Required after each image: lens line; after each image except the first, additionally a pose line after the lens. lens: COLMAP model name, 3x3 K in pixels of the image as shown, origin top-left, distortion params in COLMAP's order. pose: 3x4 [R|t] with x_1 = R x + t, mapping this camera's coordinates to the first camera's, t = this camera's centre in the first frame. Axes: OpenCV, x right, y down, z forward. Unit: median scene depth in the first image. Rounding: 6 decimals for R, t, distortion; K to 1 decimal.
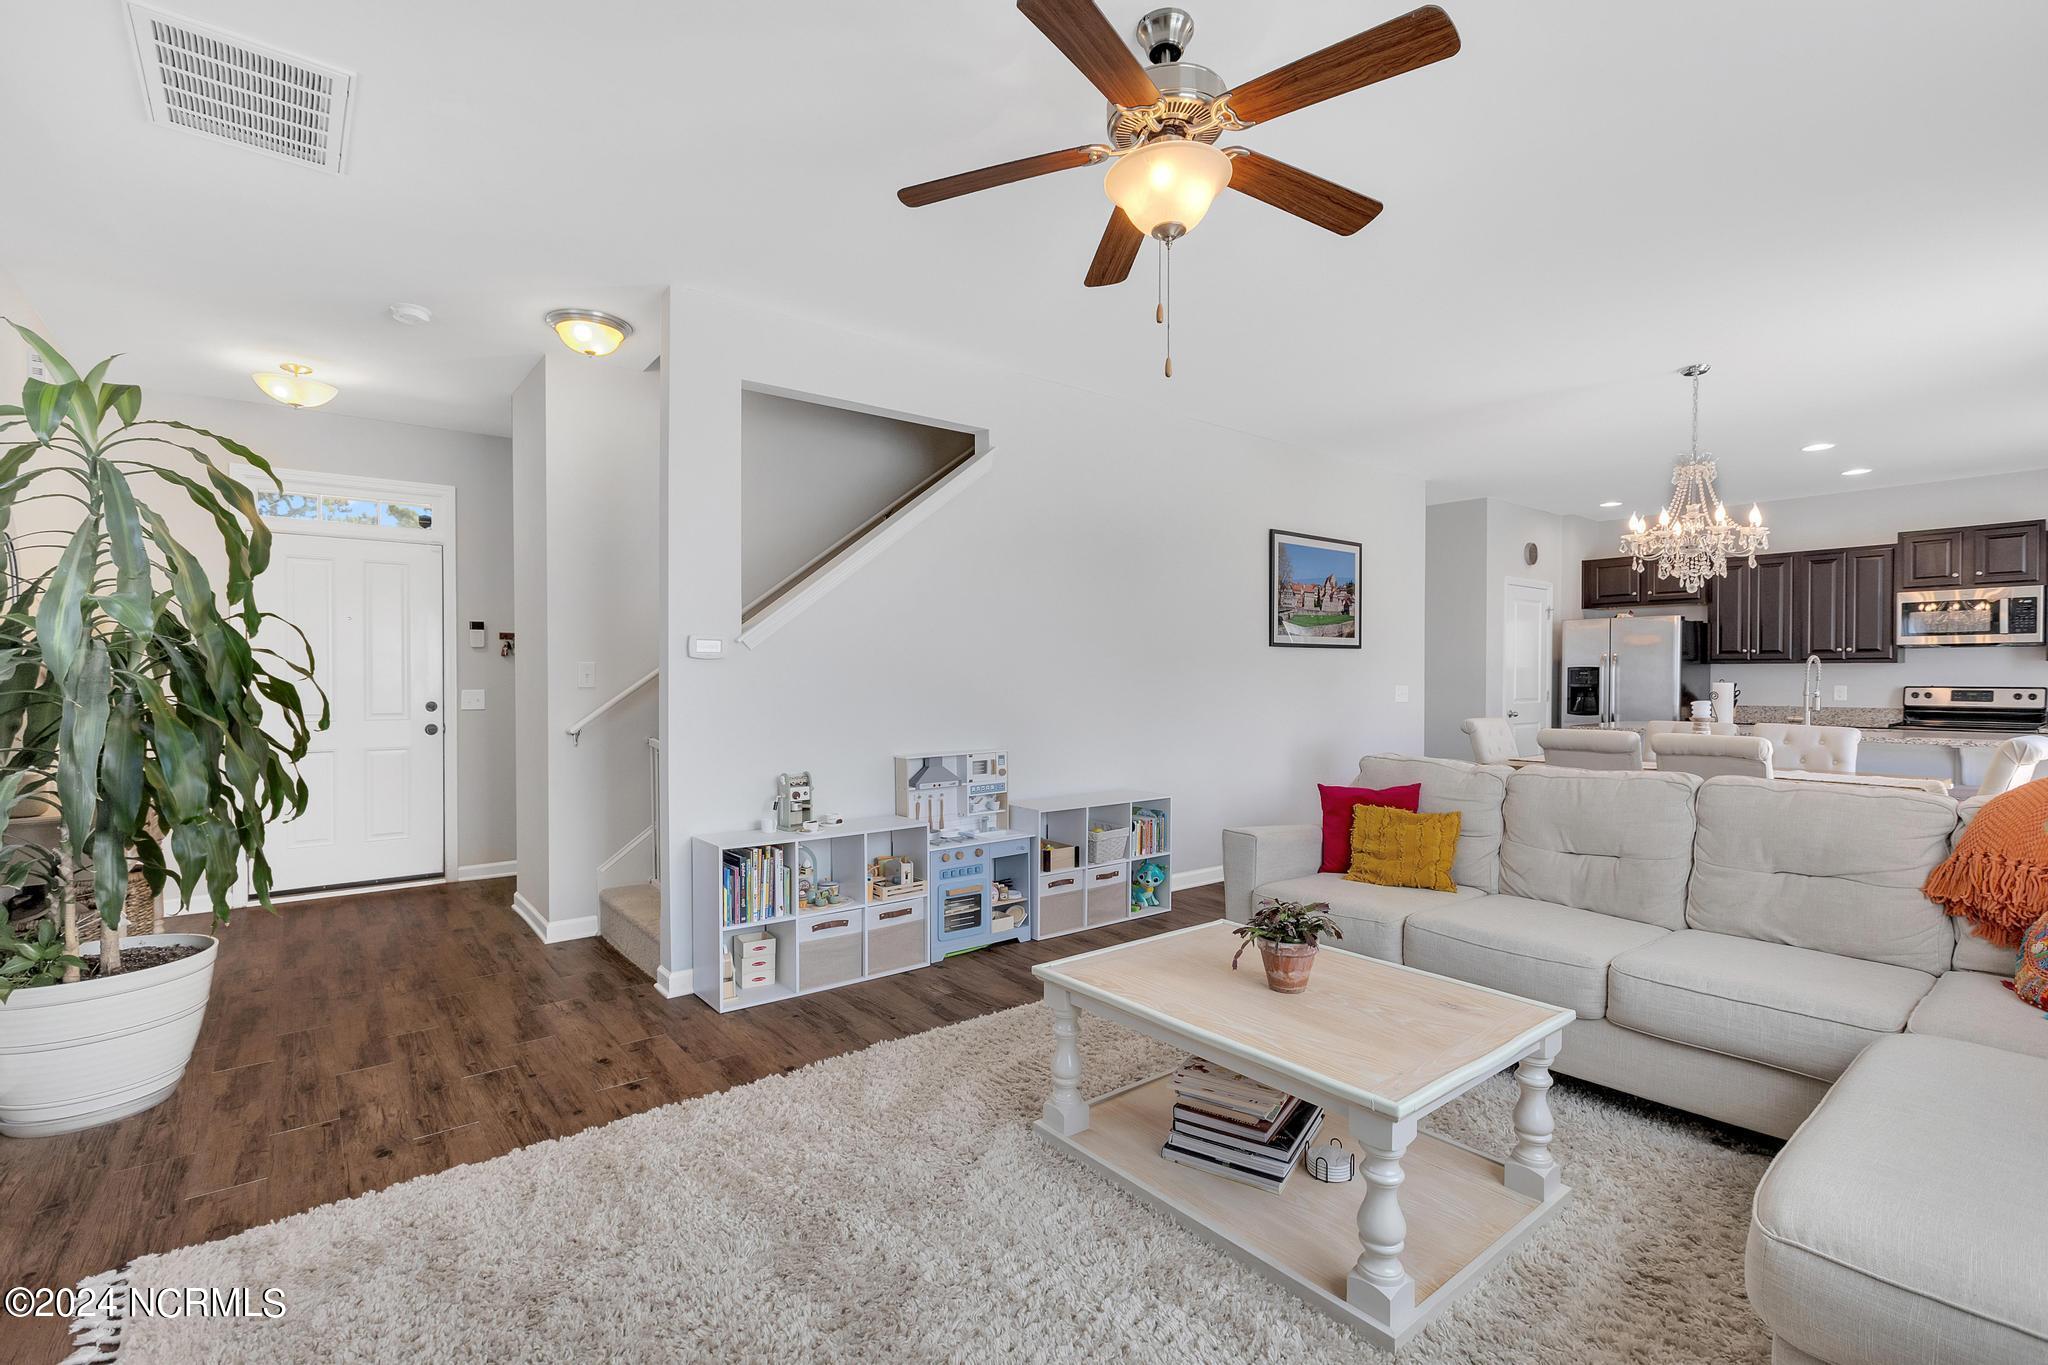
lens RADIAL K [[921.8, 0, 1011.5], [0, 921.8, 687.5], [0, 0, 1]] dist [-0.010227, 0.000865]
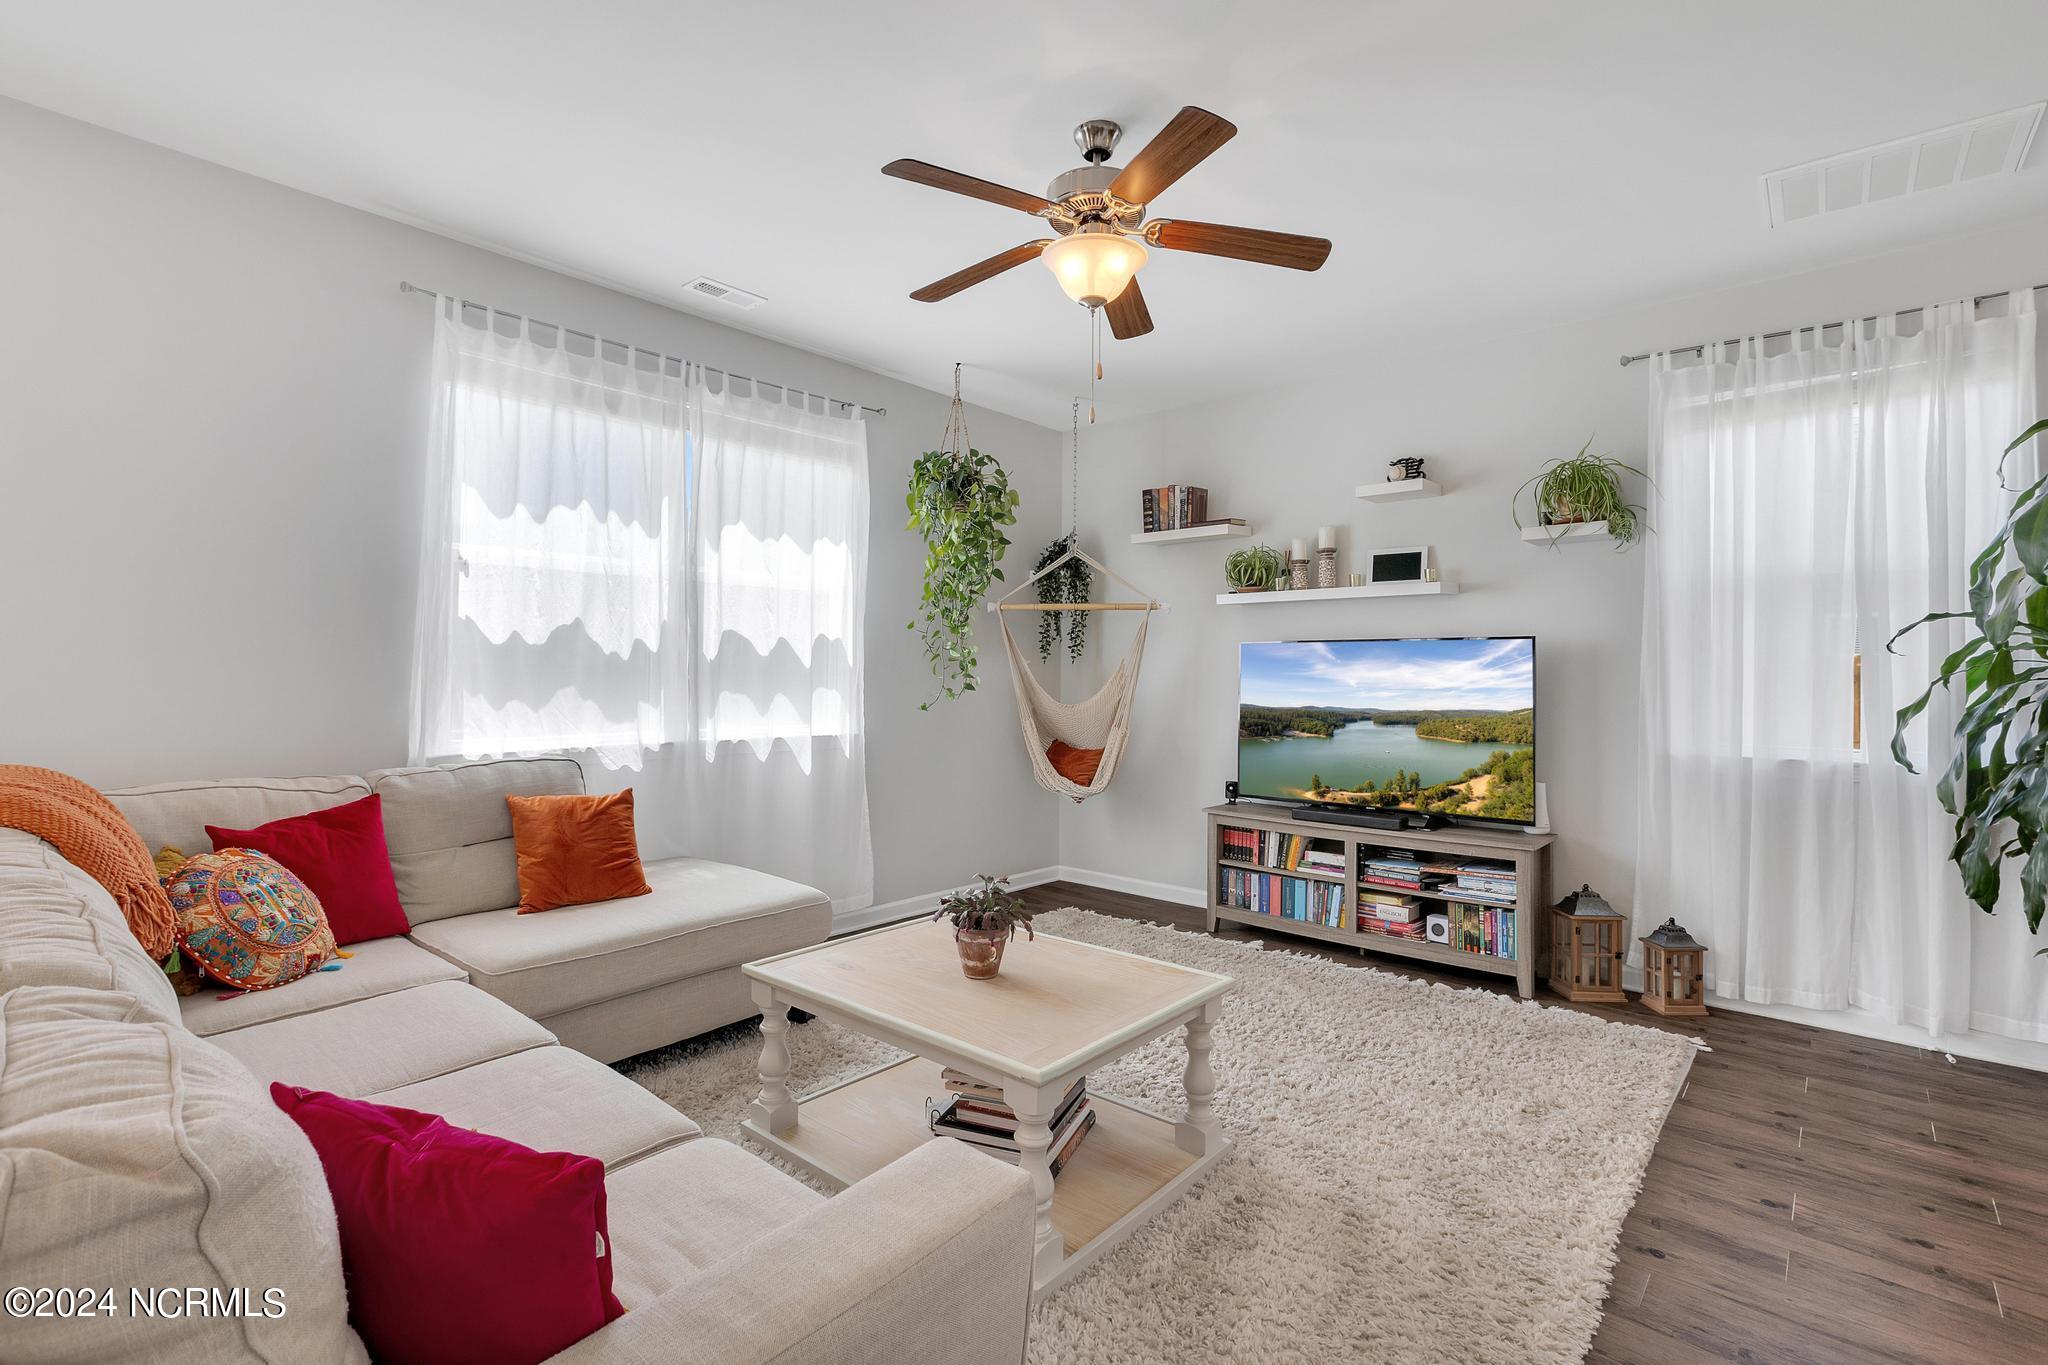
lens RADIAL K [[954.9, 0, 1022.6], [0, 954.9, 643.9], [0, 0, 1]] dist [0.001161, -0.000174]
pose [[-0.980343, -0.013623, -0.196831, 0.164418], [-0.009219, 0.999687, -0.023274, -0.007137], [0.197086, -0.021002, -0.980161, 0.732102]]
